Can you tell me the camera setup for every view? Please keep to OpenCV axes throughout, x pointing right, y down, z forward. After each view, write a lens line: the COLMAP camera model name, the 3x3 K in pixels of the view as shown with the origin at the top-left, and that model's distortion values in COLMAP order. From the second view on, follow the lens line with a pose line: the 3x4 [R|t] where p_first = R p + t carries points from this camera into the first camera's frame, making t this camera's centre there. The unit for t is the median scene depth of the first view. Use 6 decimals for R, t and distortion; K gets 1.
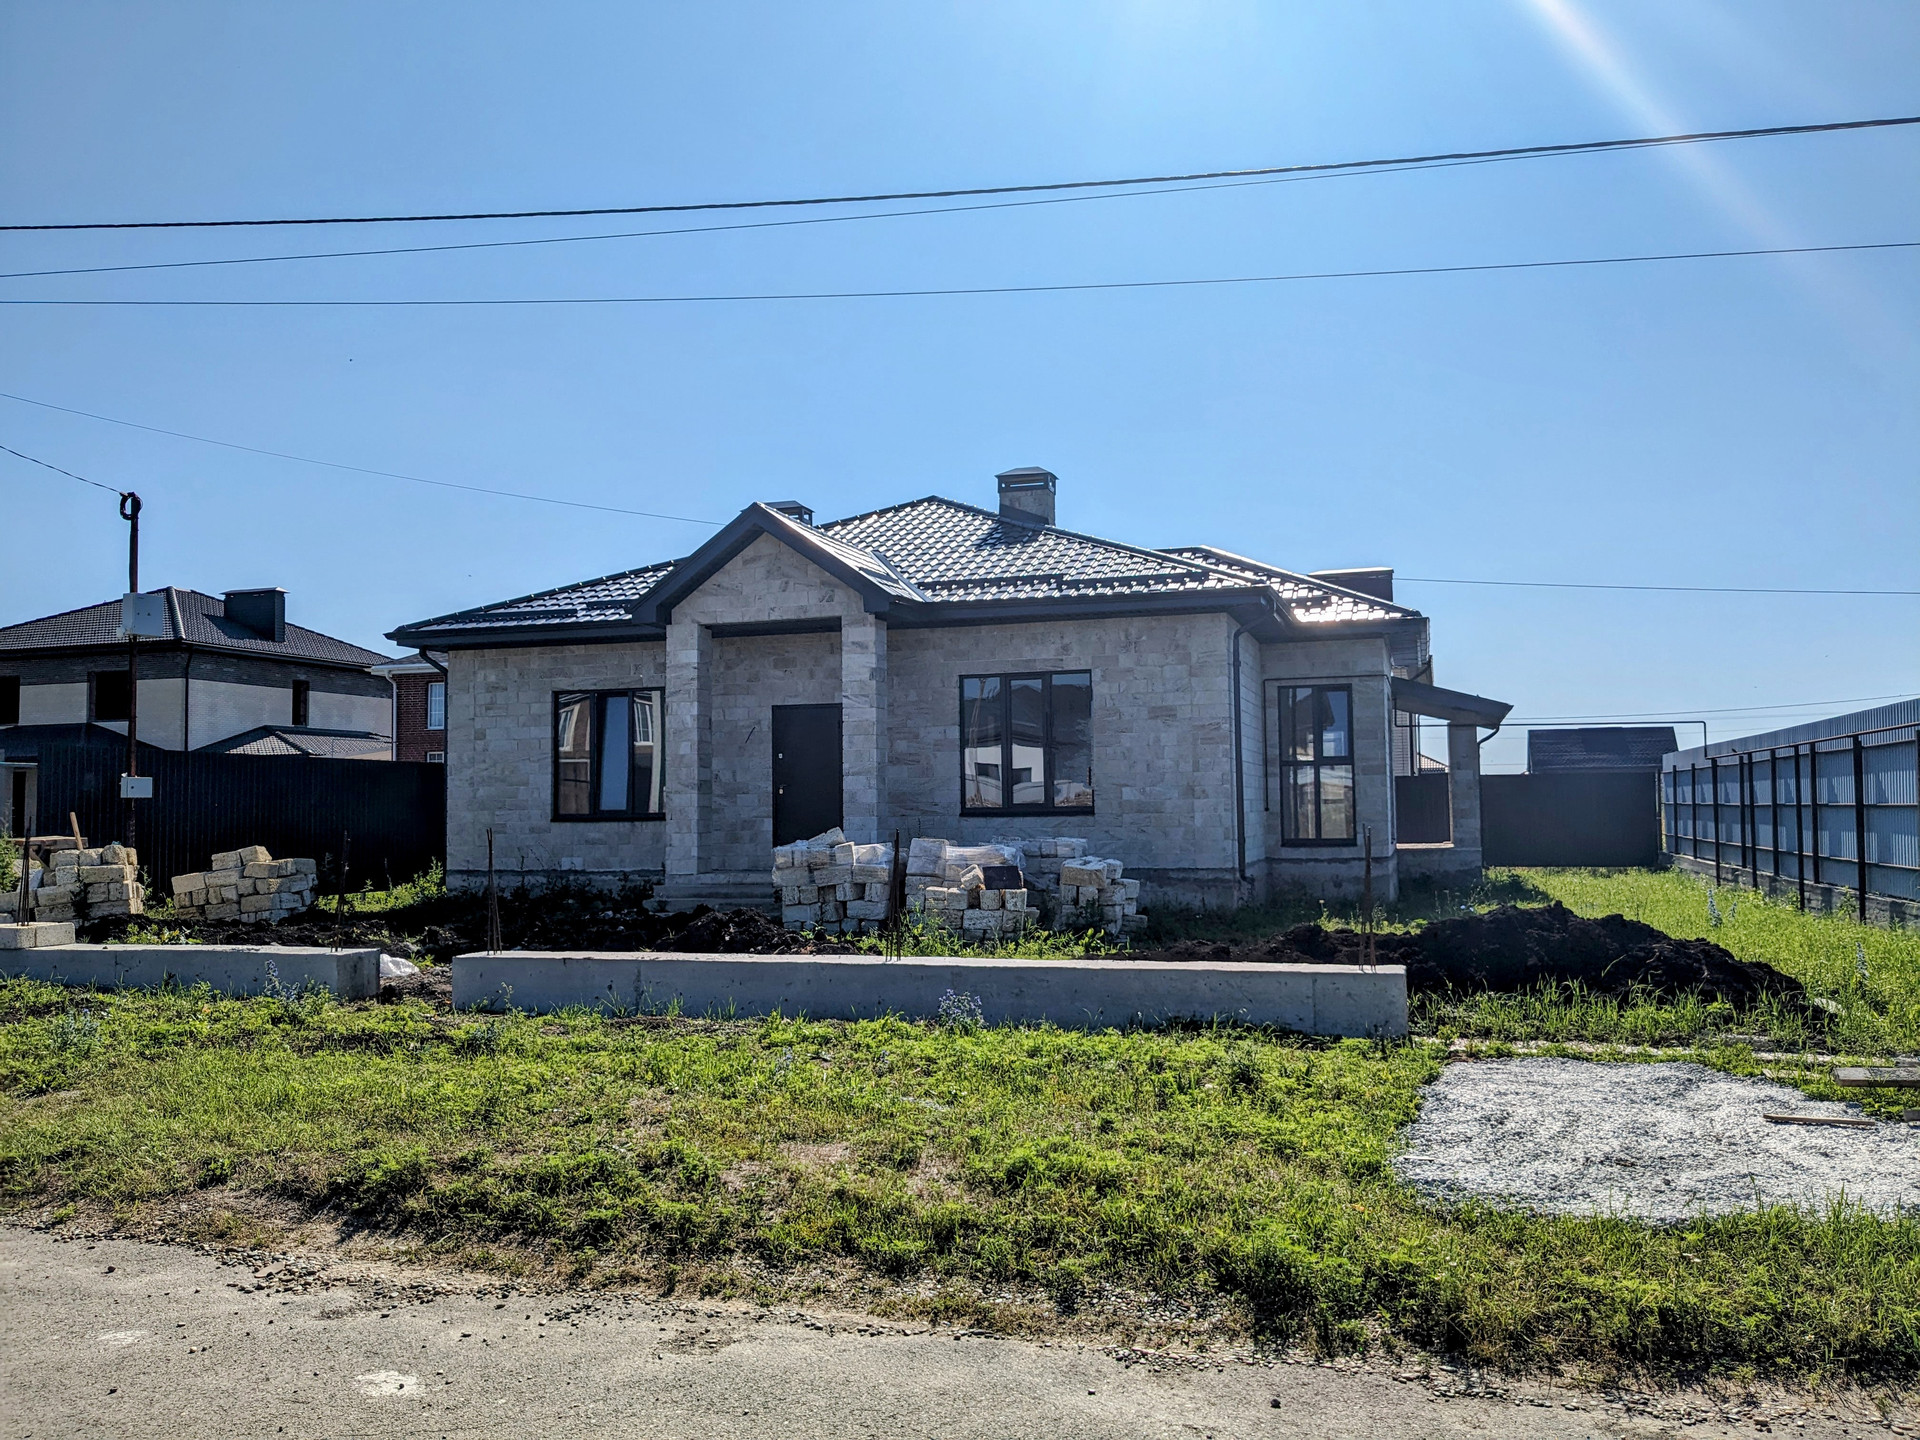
lens RADIAL K [[1534.6, 0, 960.0], [0, 1534.6, 720.0], [0, 0, 1]] dist [0.068701, -0.131515]
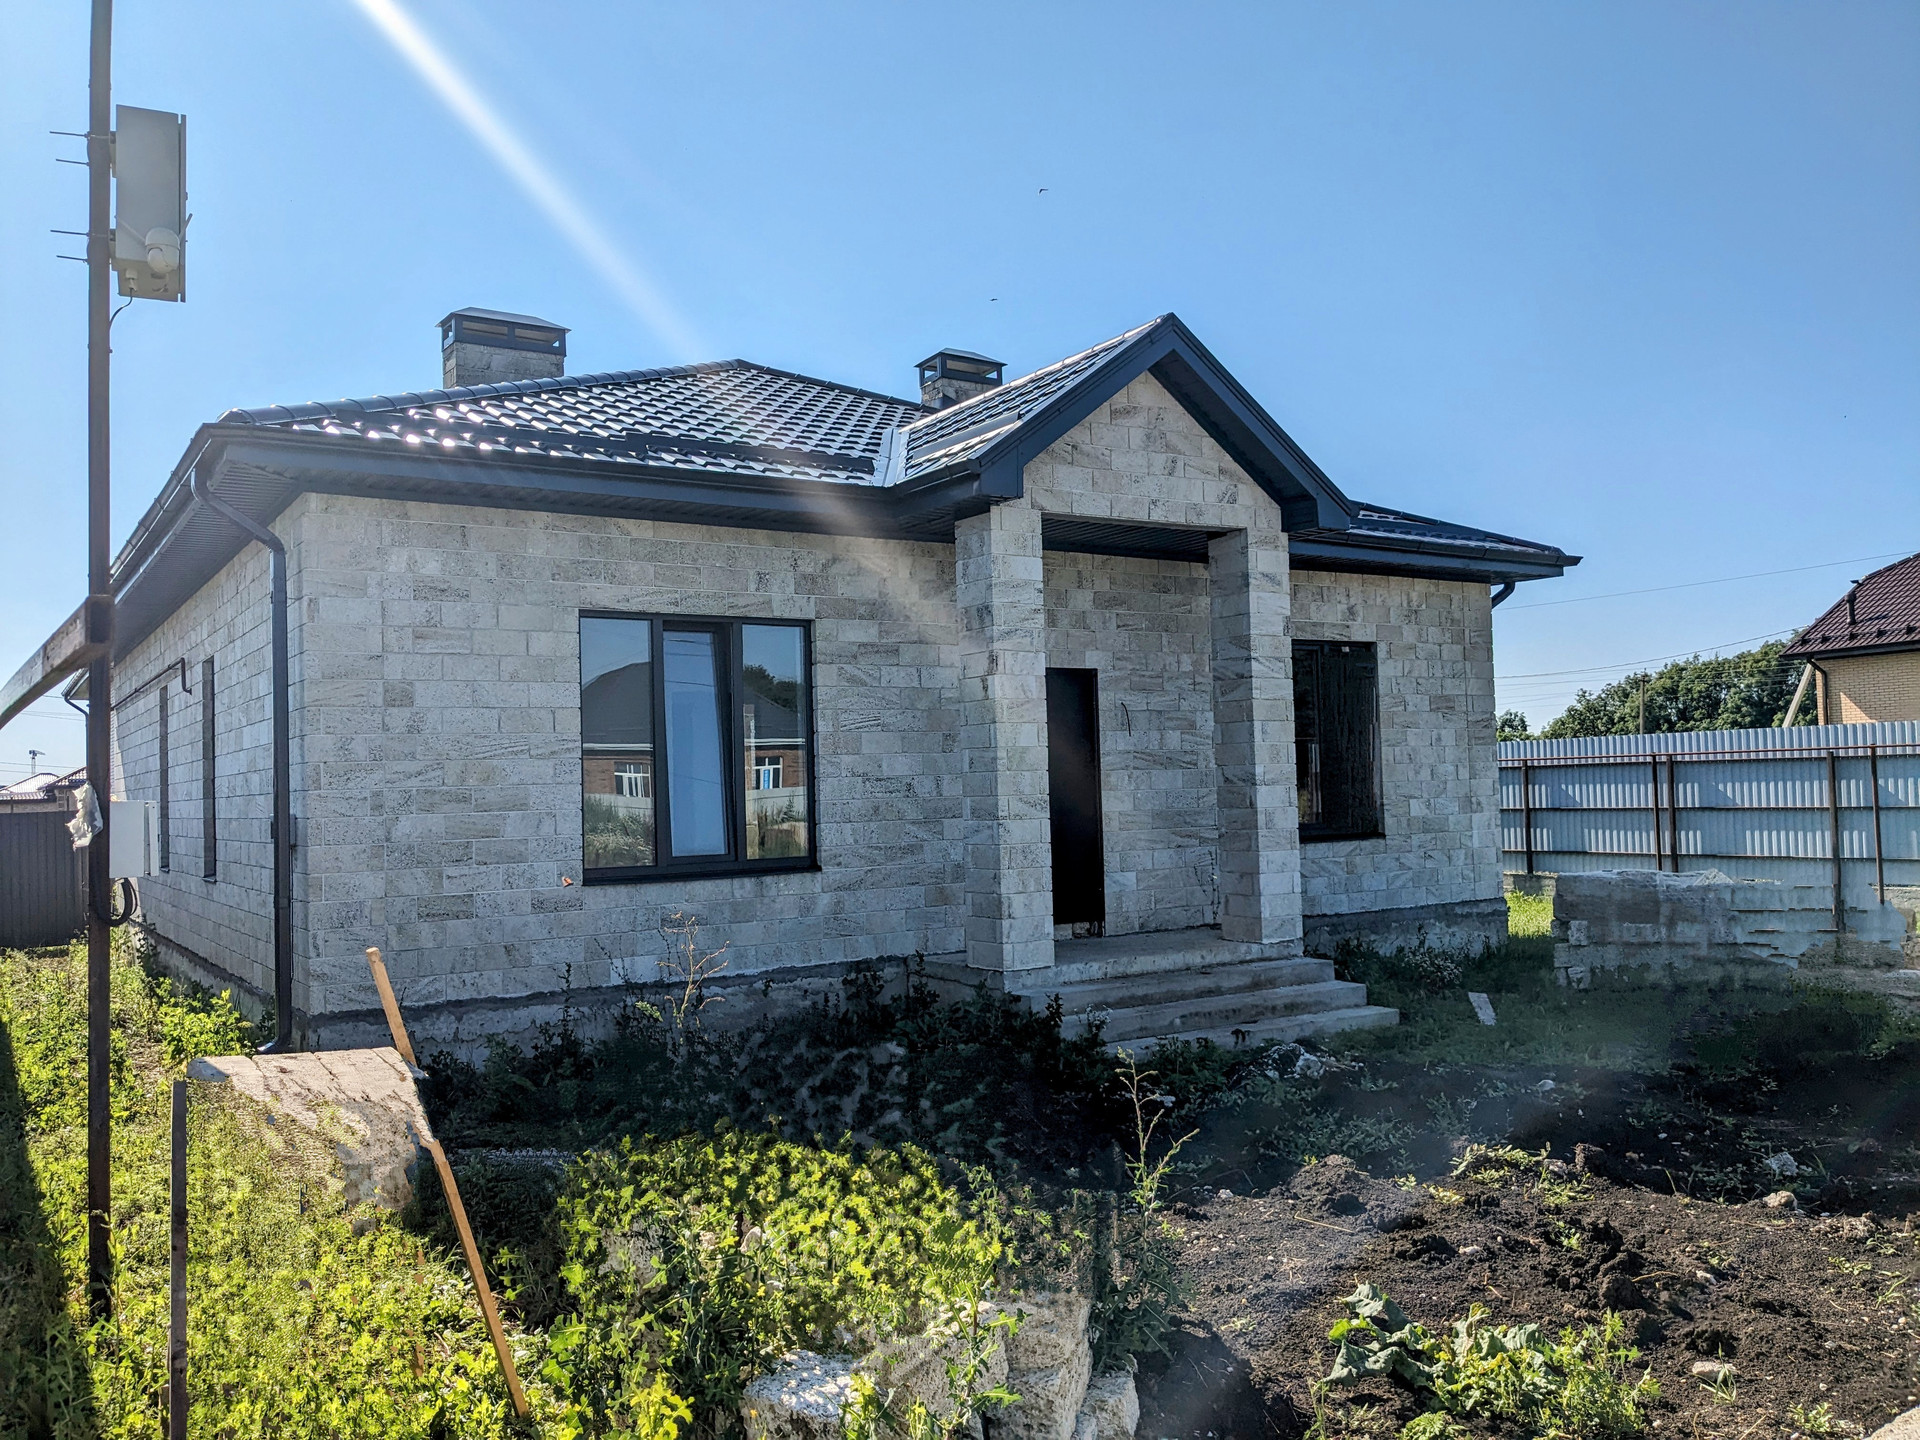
lens RADIAL K [[1534.6, 0, 960.0], [0, 1534.6, 720.0], [0, 0, 1]] dist [0.068701, -0.131515]
pose [[0.632157, 0.029275, 0.774287, -0.608244], [-0.025927, 0.999526, -0.016623, 0.022089], [-0.774406, -0.009567, 0.632617, 0.667171]]
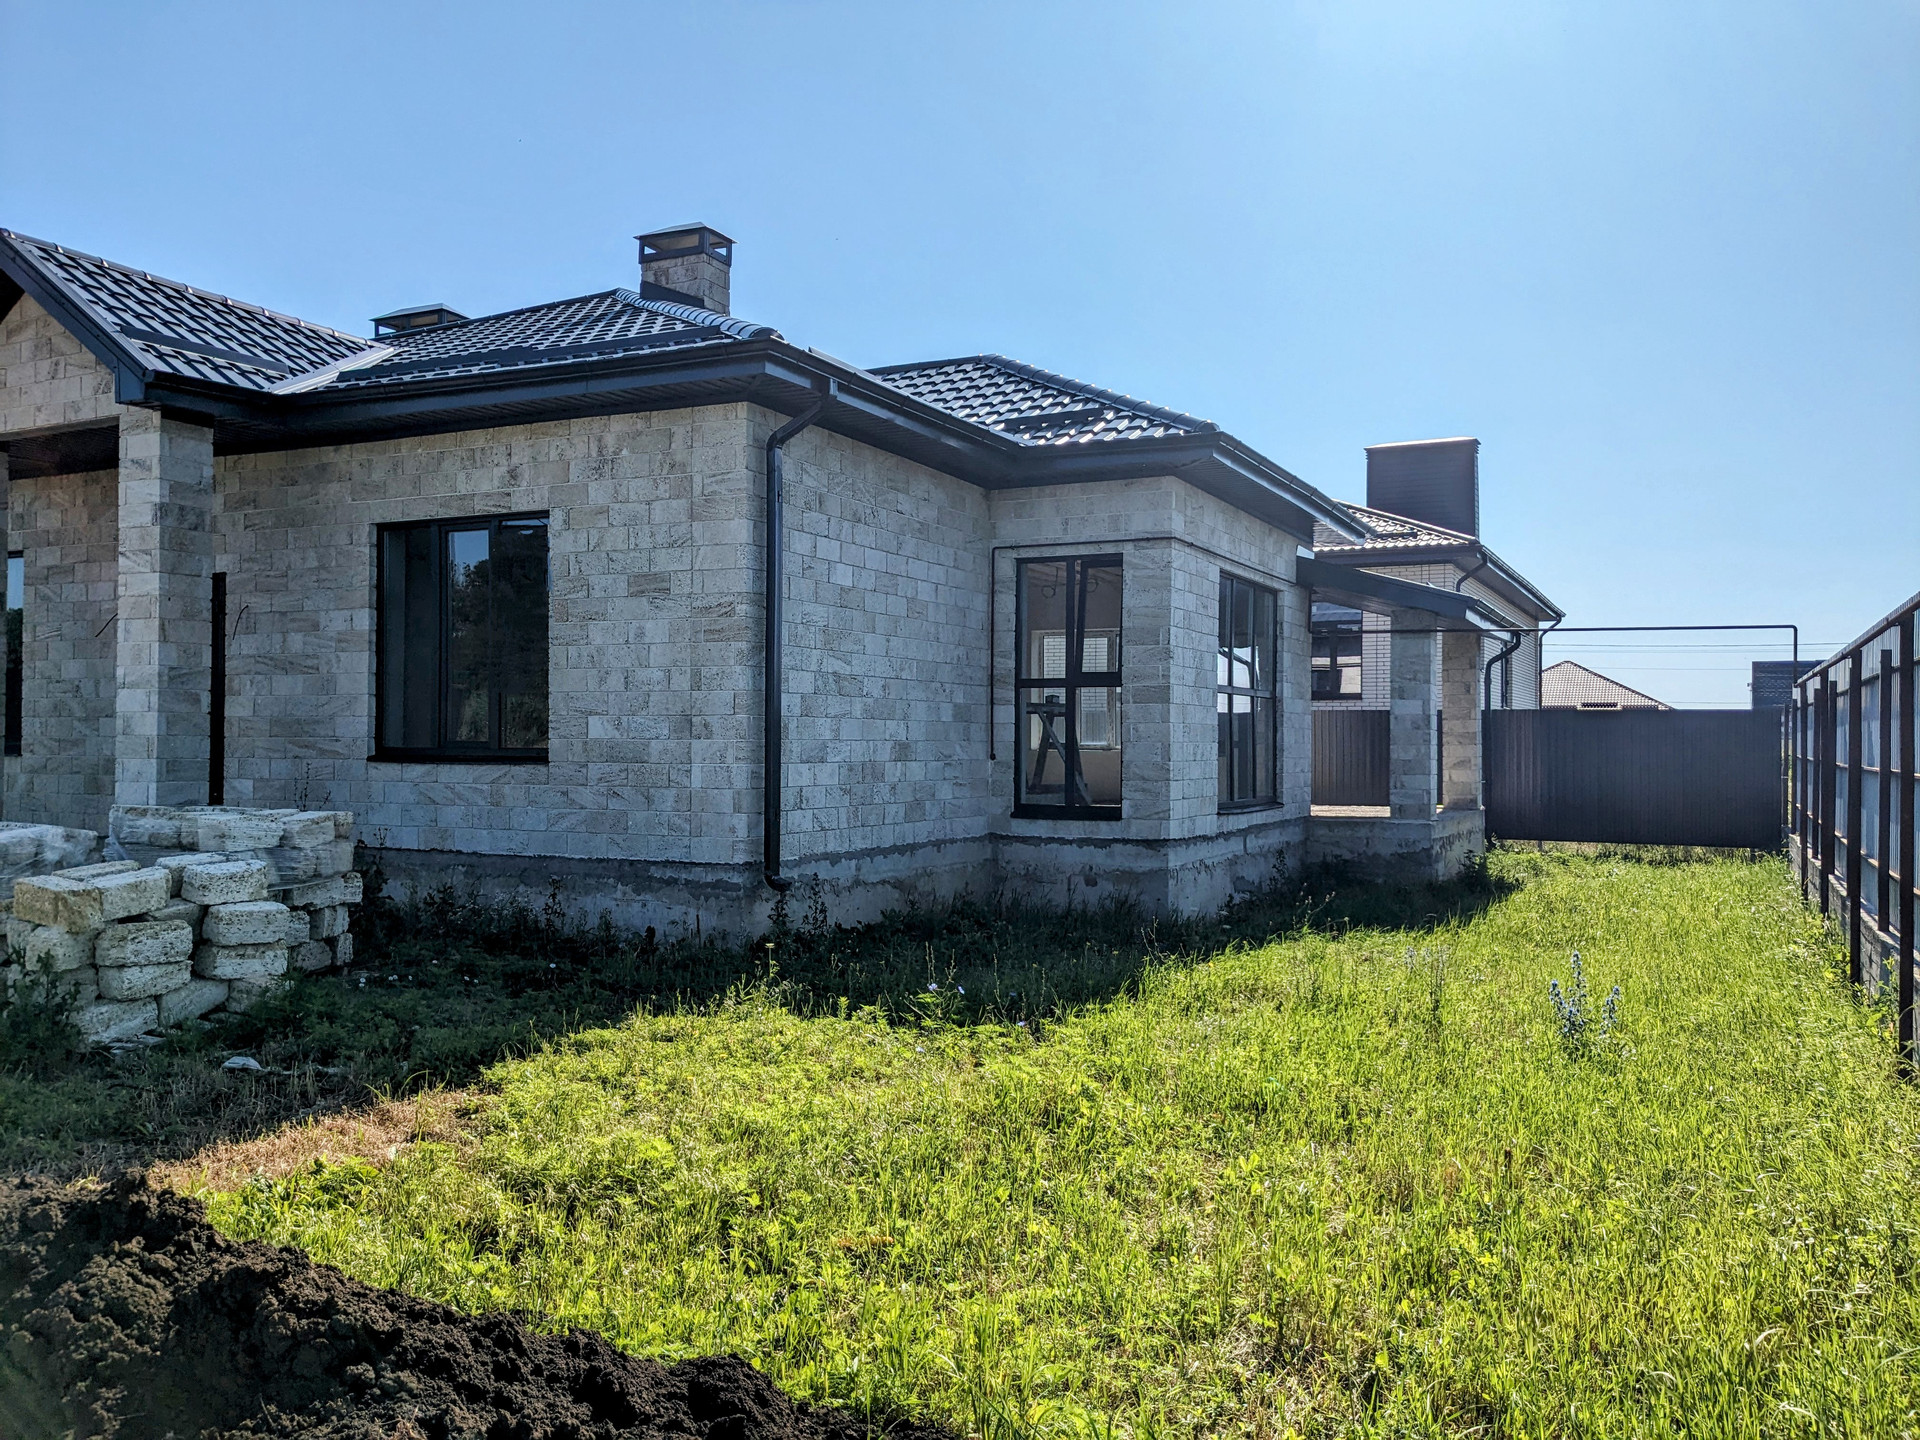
lens RADIAL K [[1534.6, 0, 960.0], [0, 1534.6, 720.0], [0, 0, 1]] dist [0.068701, -0.131515]
pose [[0.988484, 0.017240, -0.150343, 0.317697], [-0.010301, 0.998851, 0.046808, 0.016470], [0.150977, -0.044720, 0.987525, 0.440907]]
